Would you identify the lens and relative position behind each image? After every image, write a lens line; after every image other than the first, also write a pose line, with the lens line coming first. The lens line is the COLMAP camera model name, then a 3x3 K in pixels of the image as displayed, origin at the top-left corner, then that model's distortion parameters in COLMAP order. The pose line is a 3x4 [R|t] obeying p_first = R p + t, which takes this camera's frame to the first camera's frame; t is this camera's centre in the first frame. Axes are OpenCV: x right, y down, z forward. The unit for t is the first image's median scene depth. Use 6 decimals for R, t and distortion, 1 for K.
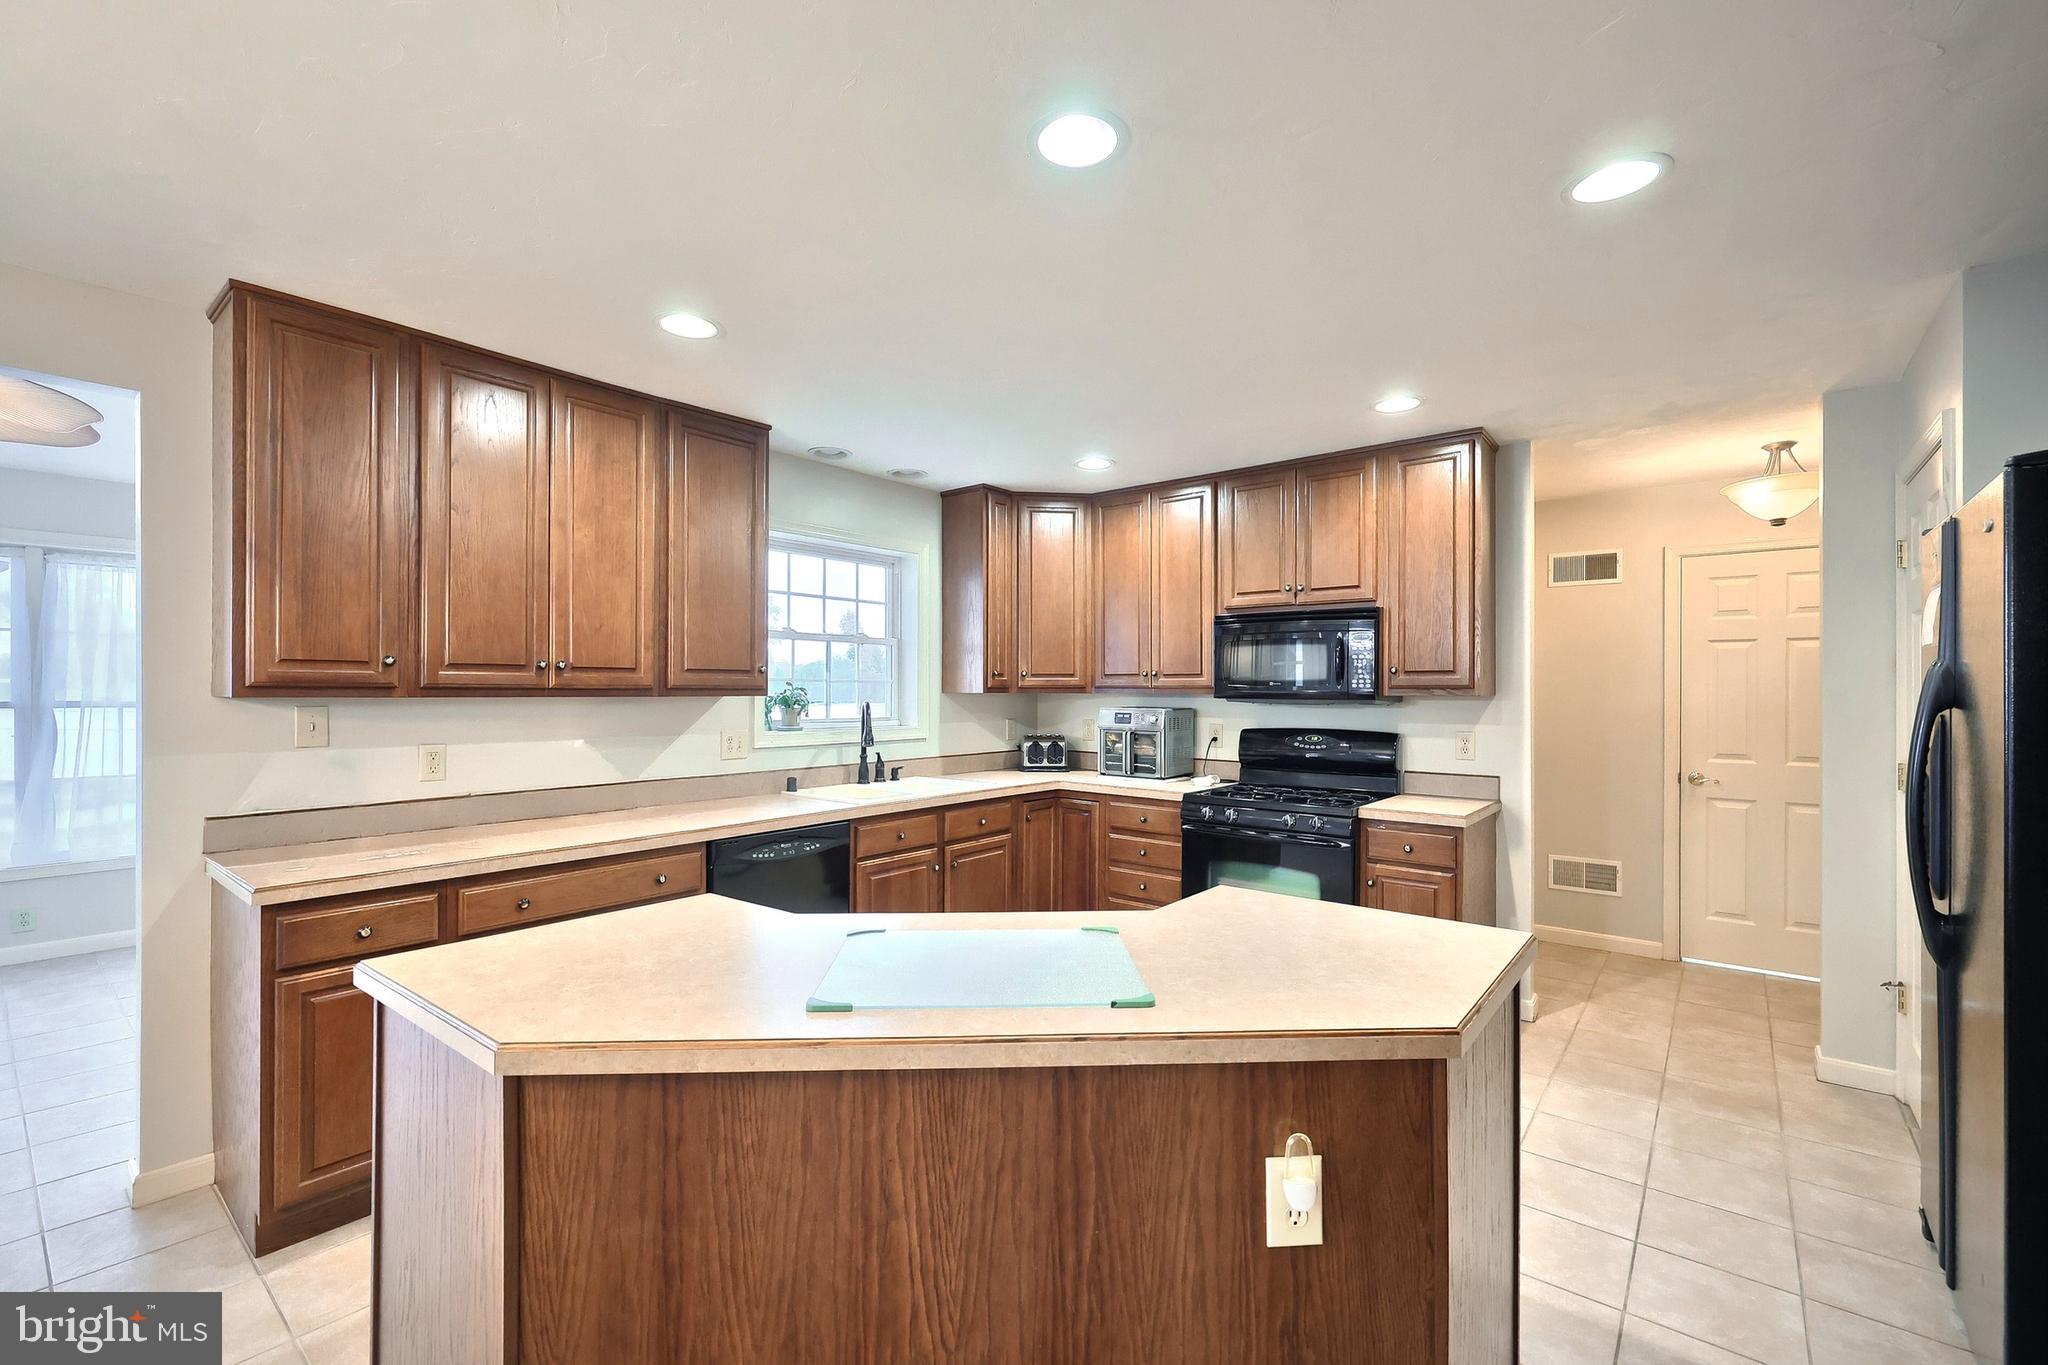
lens RADIAL K [[856.7, 0, 1047.3], [0, 856.7, 699.3], [0, 0, 1]] dist [0.001598, 0.001342]
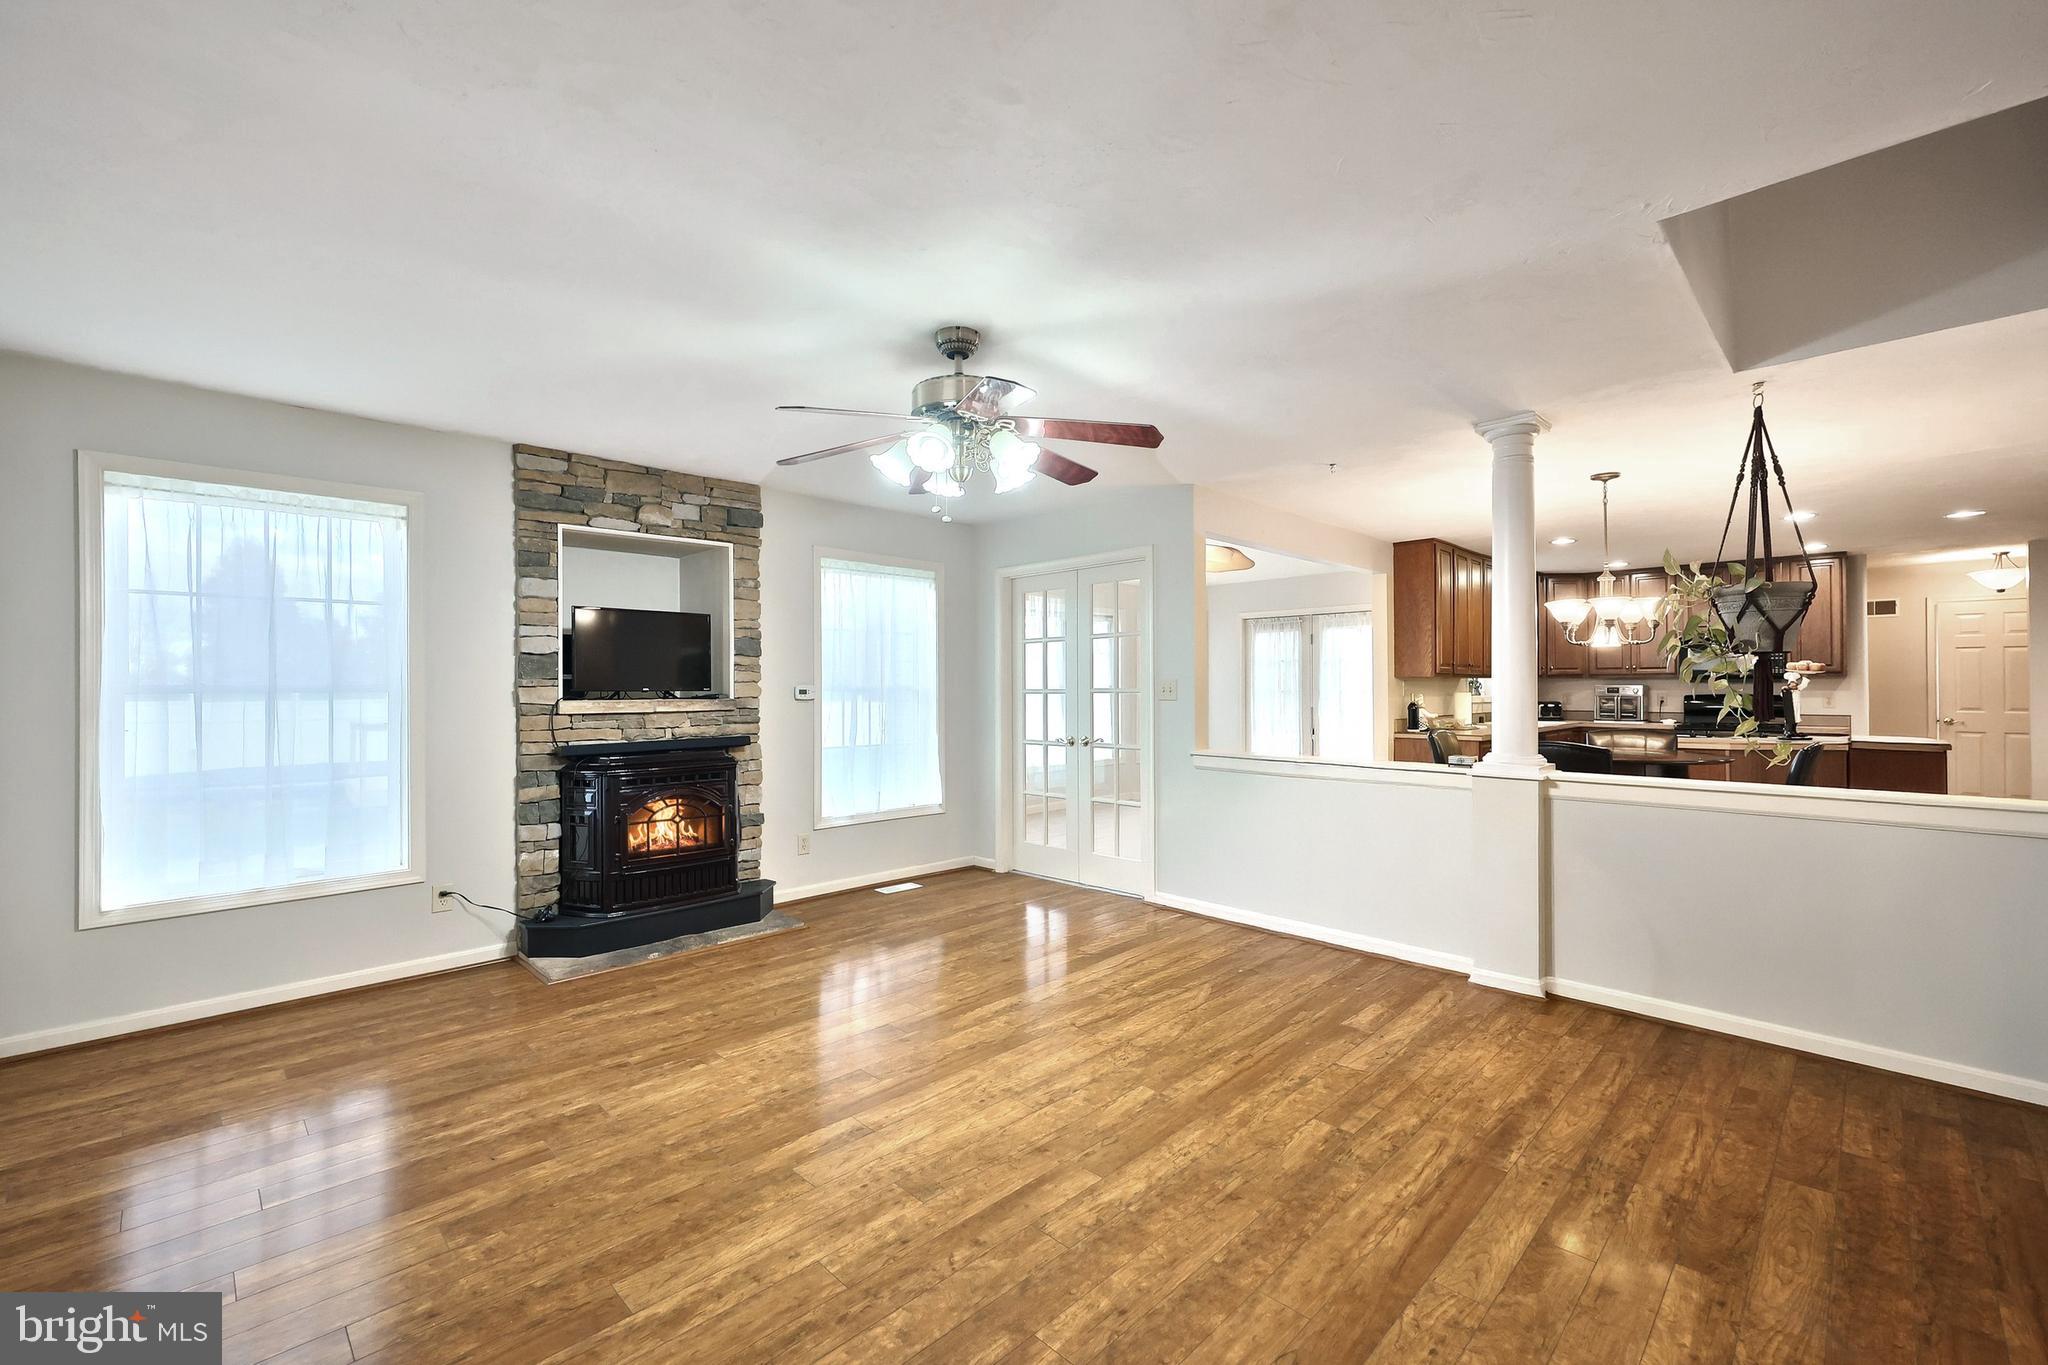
lens RADIAL K [[835.3, 0, 1003.6], [0, 835.3, 683.3], [0, 0, 1]] dist [-0.004185, -0.000324]
pose [[0.991579, -0.004602, -0.129418, -1.212512], [0.002918, 0.999909, -0.013201, 0.032506], [0.129467, 0.012713, 0.991502, -1.226045]]
